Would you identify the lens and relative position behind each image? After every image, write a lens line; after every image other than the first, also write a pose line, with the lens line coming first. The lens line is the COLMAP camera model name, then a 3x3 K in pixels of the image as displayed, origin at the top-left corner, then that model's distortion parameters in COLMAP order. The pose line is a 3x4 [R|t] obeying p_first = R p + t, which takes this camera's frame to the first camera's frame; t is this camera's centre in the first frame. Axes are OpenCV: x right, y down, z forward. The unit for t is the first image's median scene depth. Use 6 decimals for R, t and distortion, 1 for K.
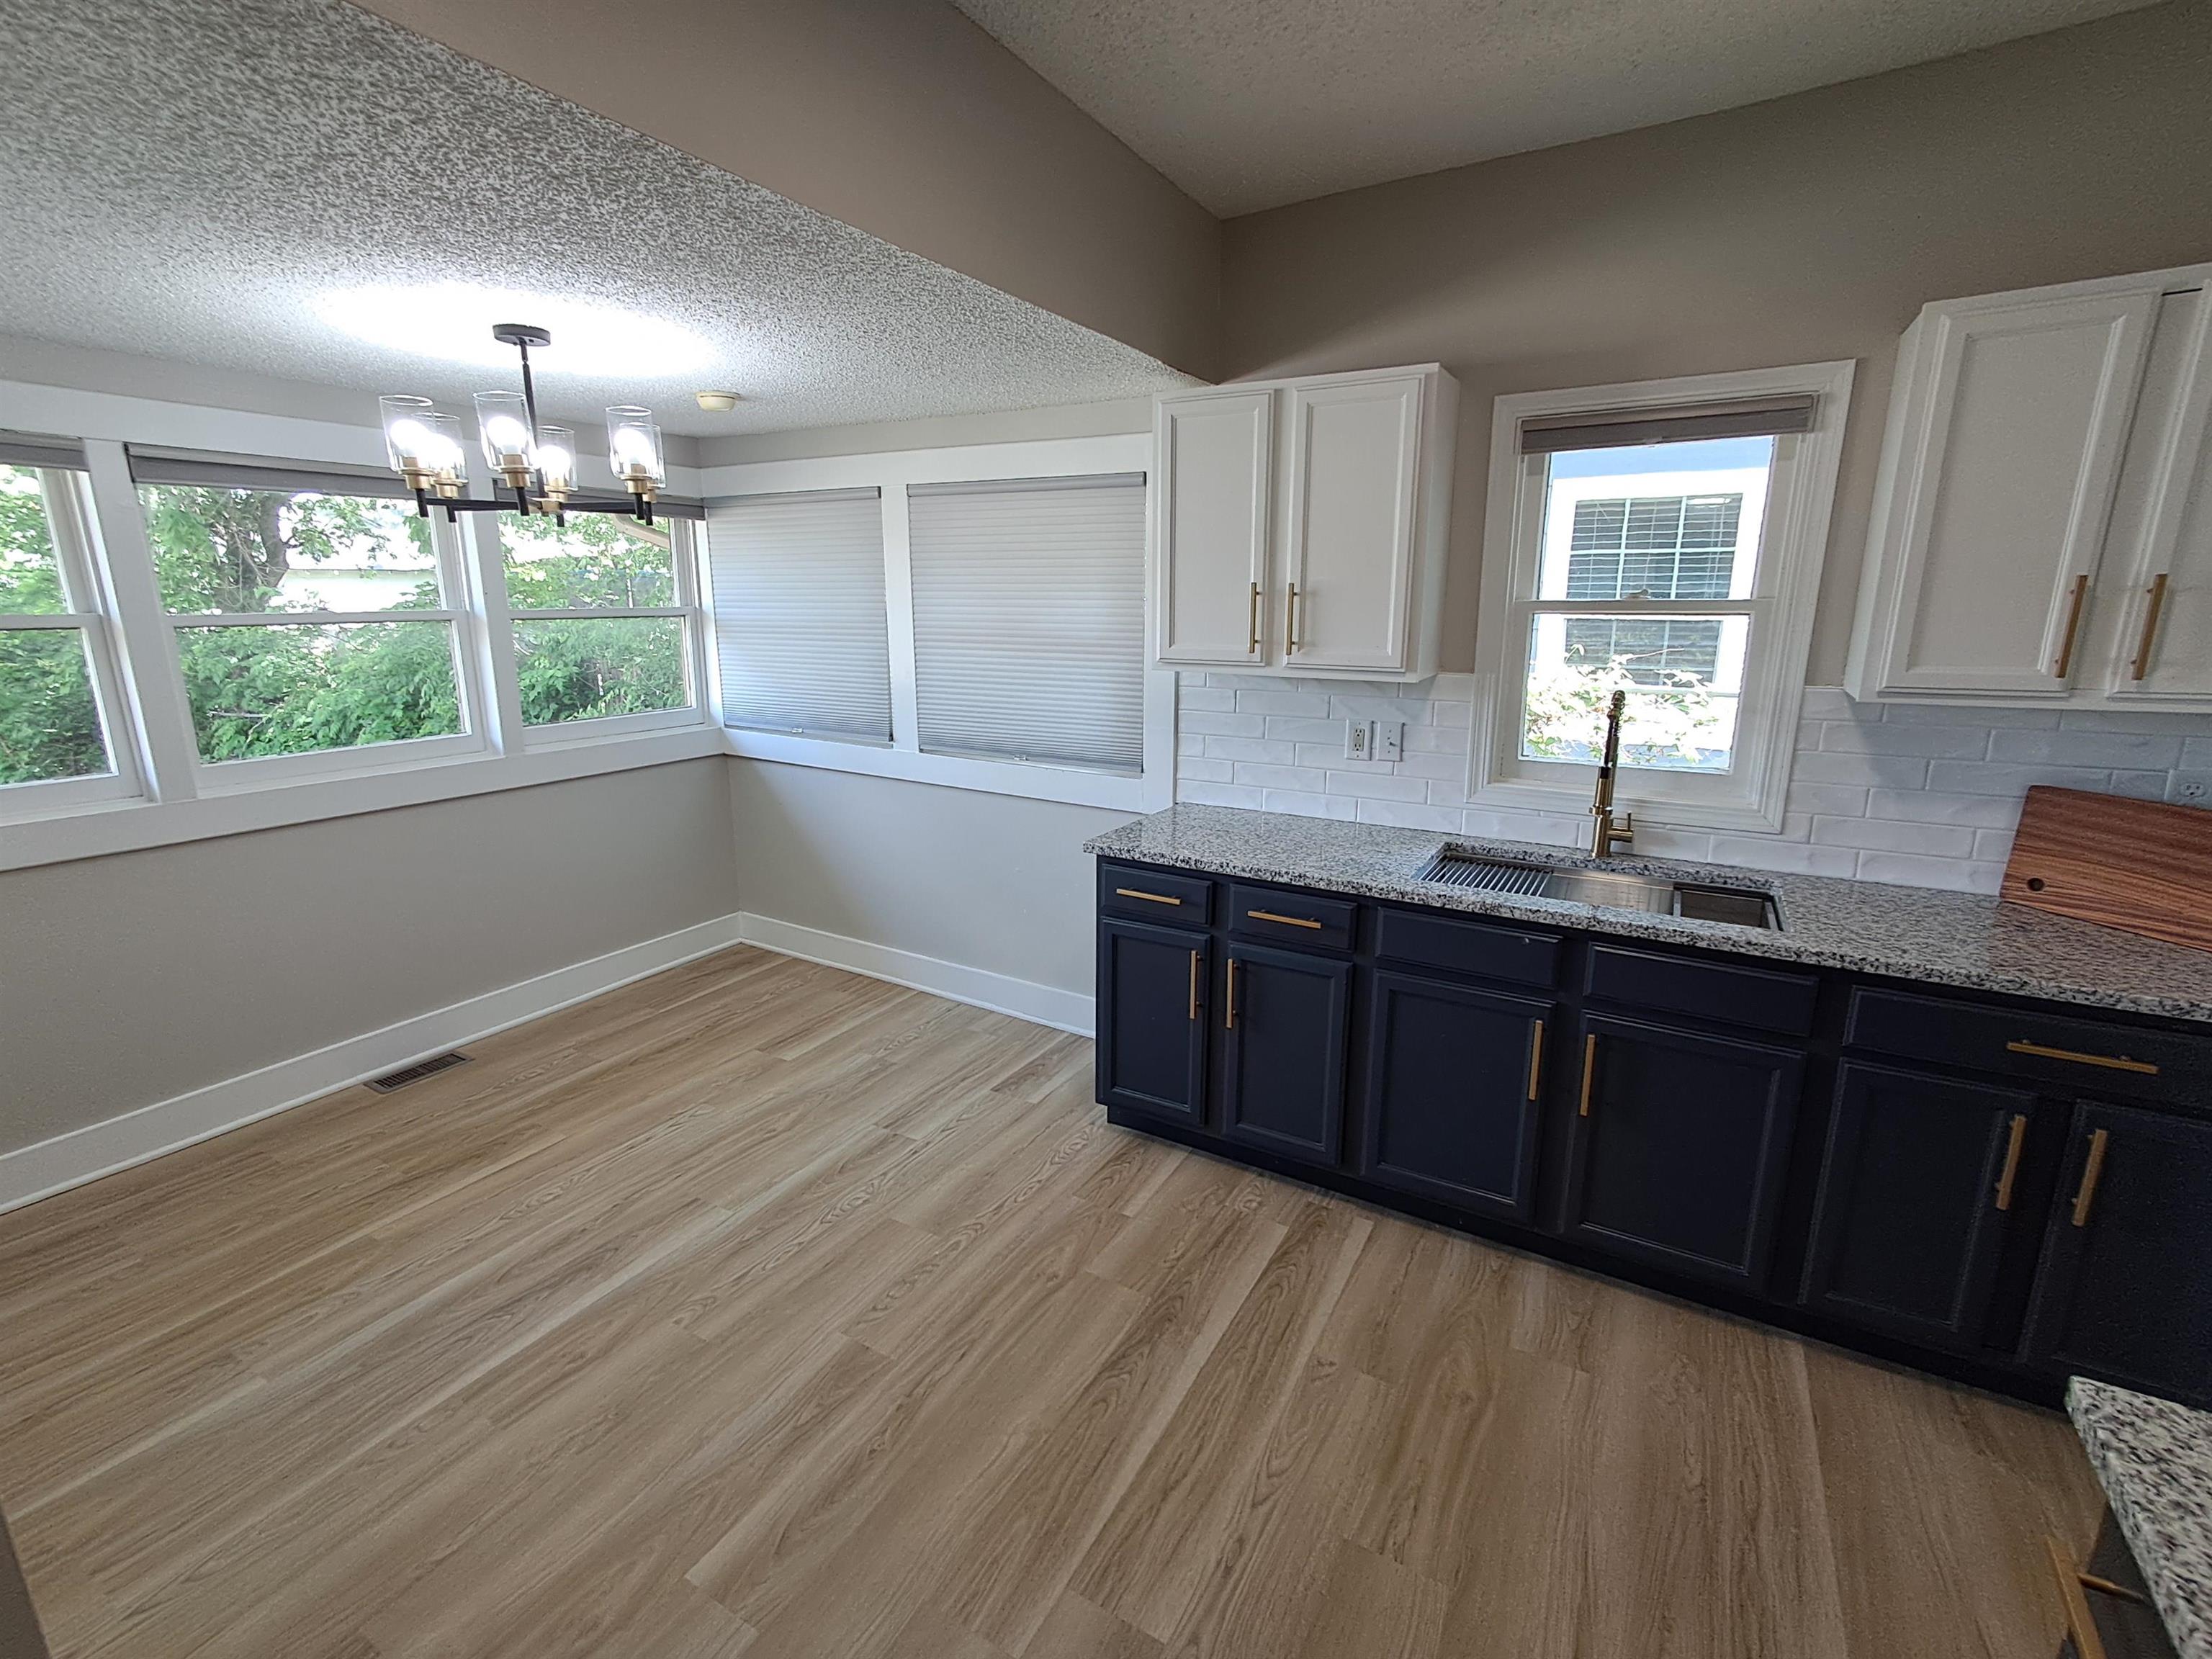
lens RADIAL K [[1002.0, 0, 1106.4], [0, 1002.0, 829.4], [0, 0, 1]] dist [0.002930, 0.000853]
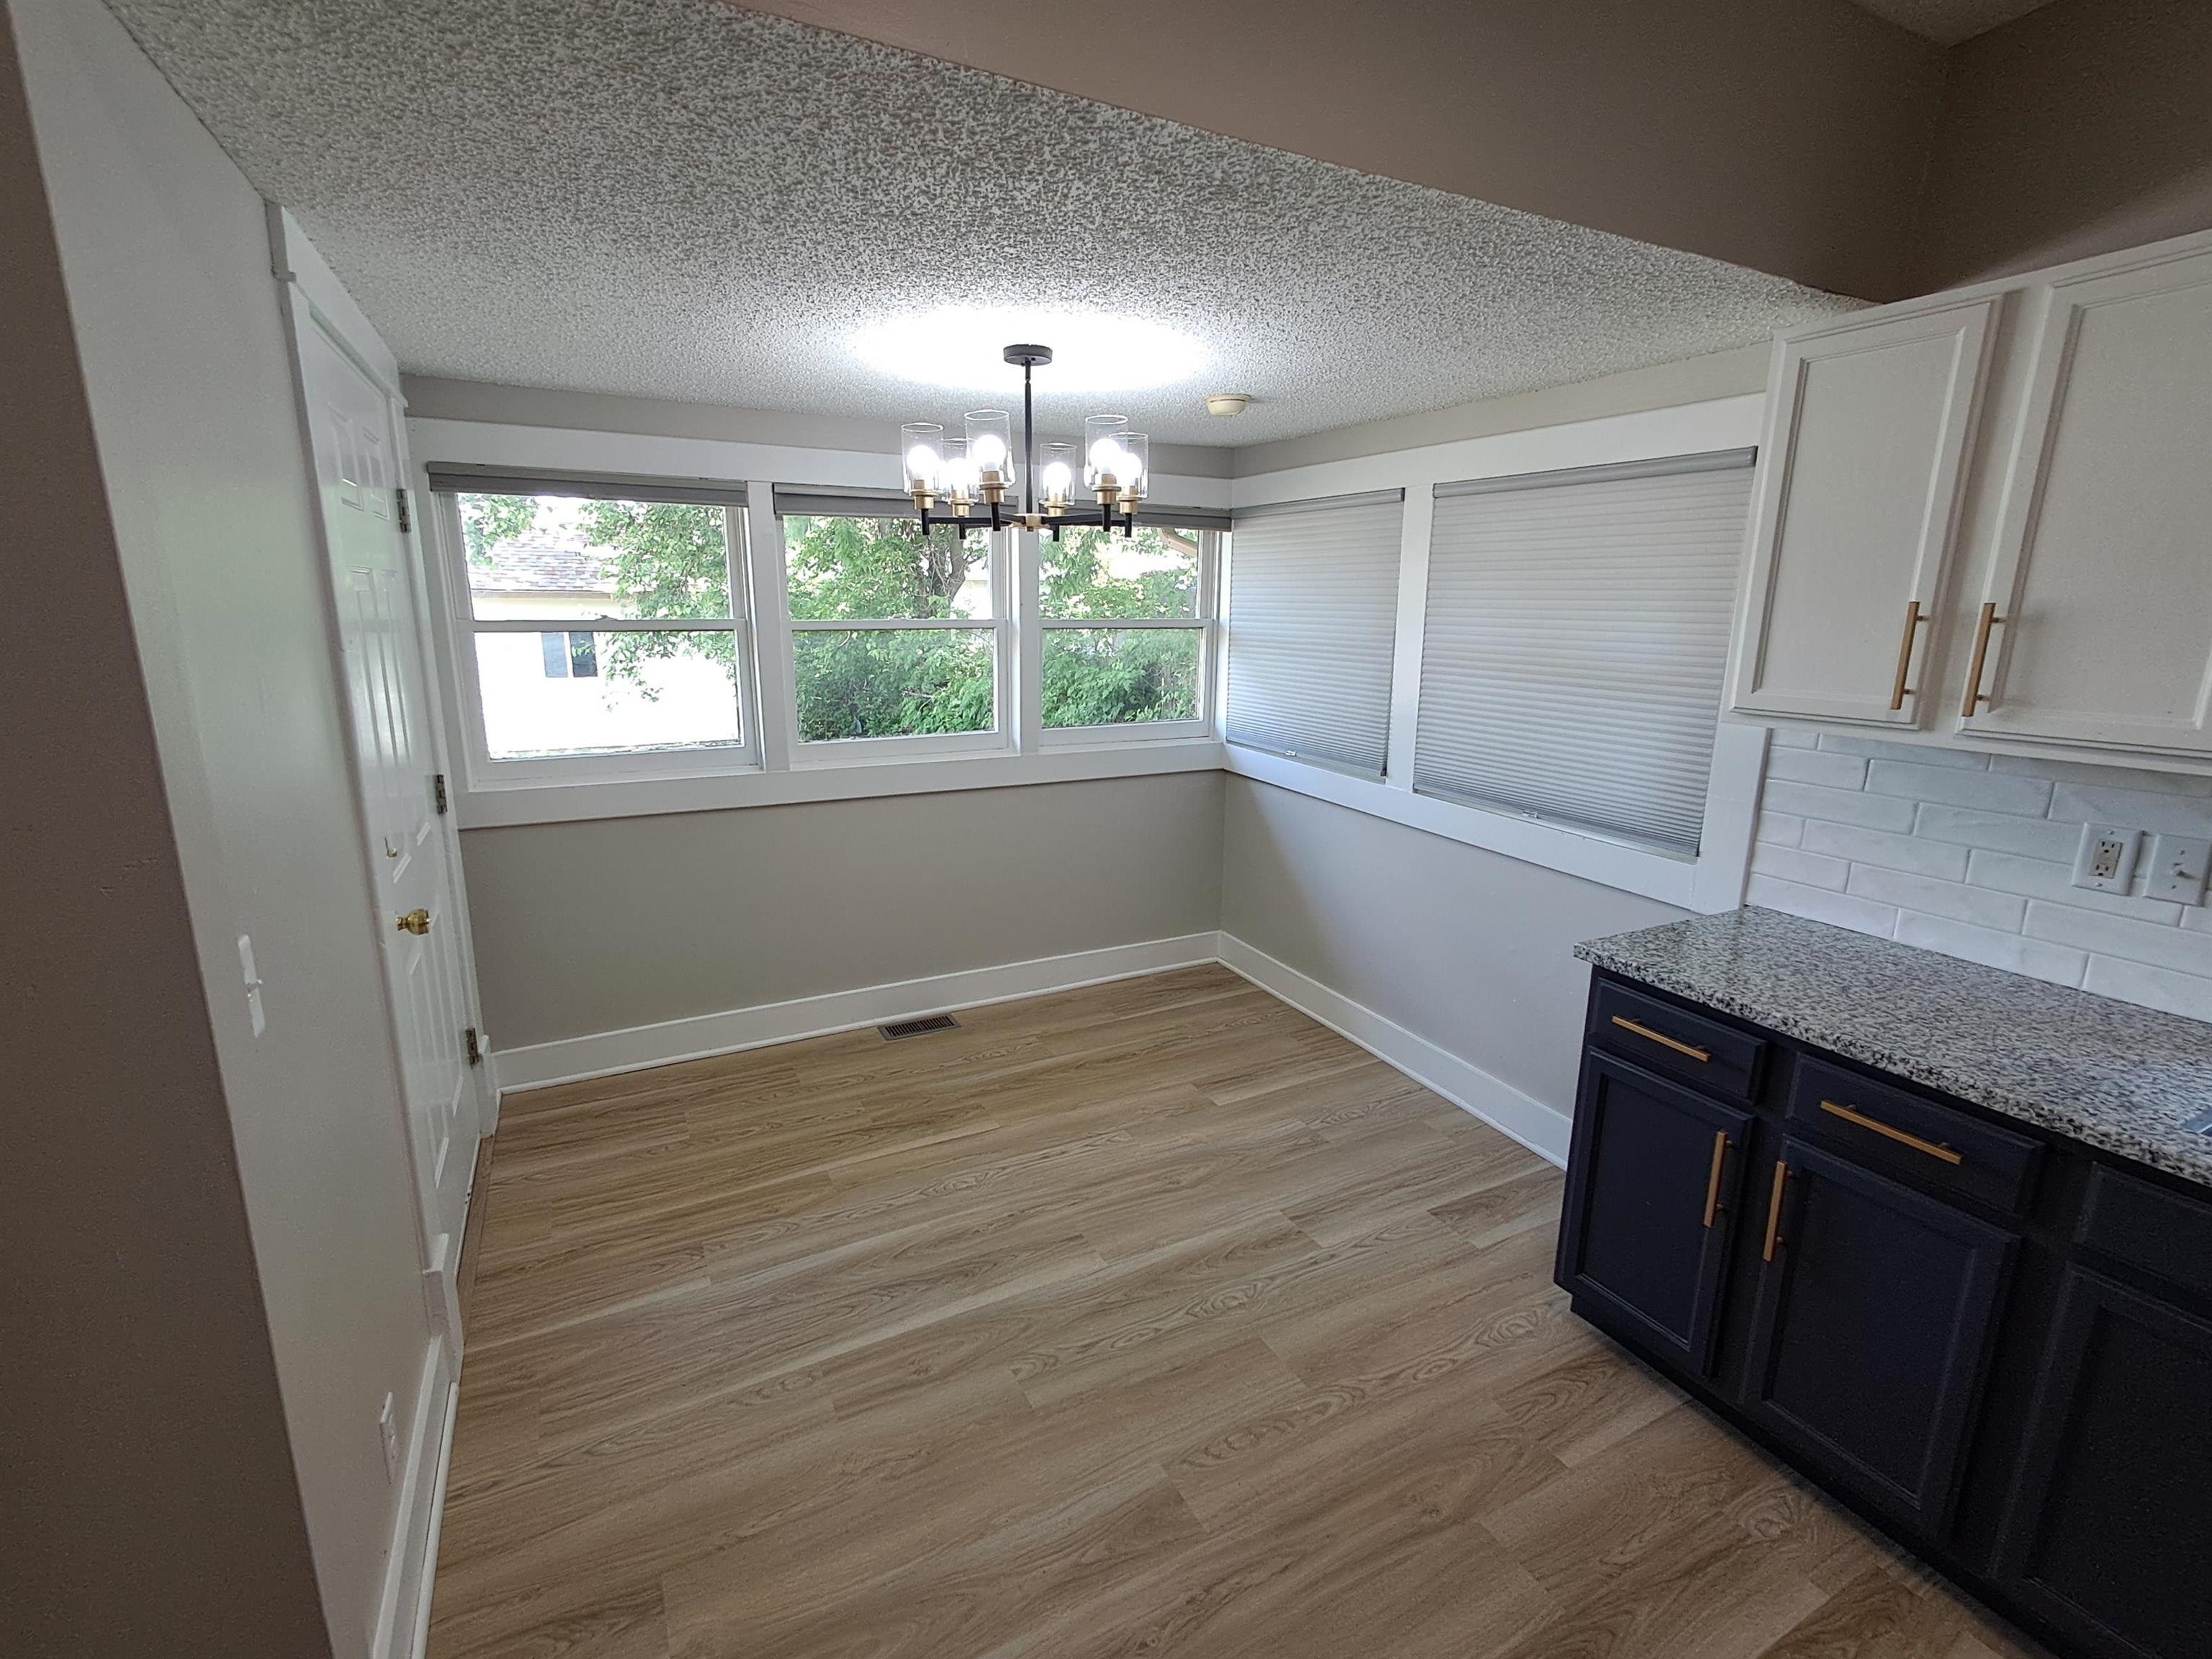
lens RADIAL K [[1002.0, 0, 1098.6], [0, 1002.0, 823.3], [0, 0, 1]] dist [0.002930, 0.000853]
pose [[0.840114, 0.125421, -0.527710, 0.063698], [-0.132771, 0.990853, 0.024125, -0.049067], [0.525909, 0.049797, 0.849082, 0.174268]]
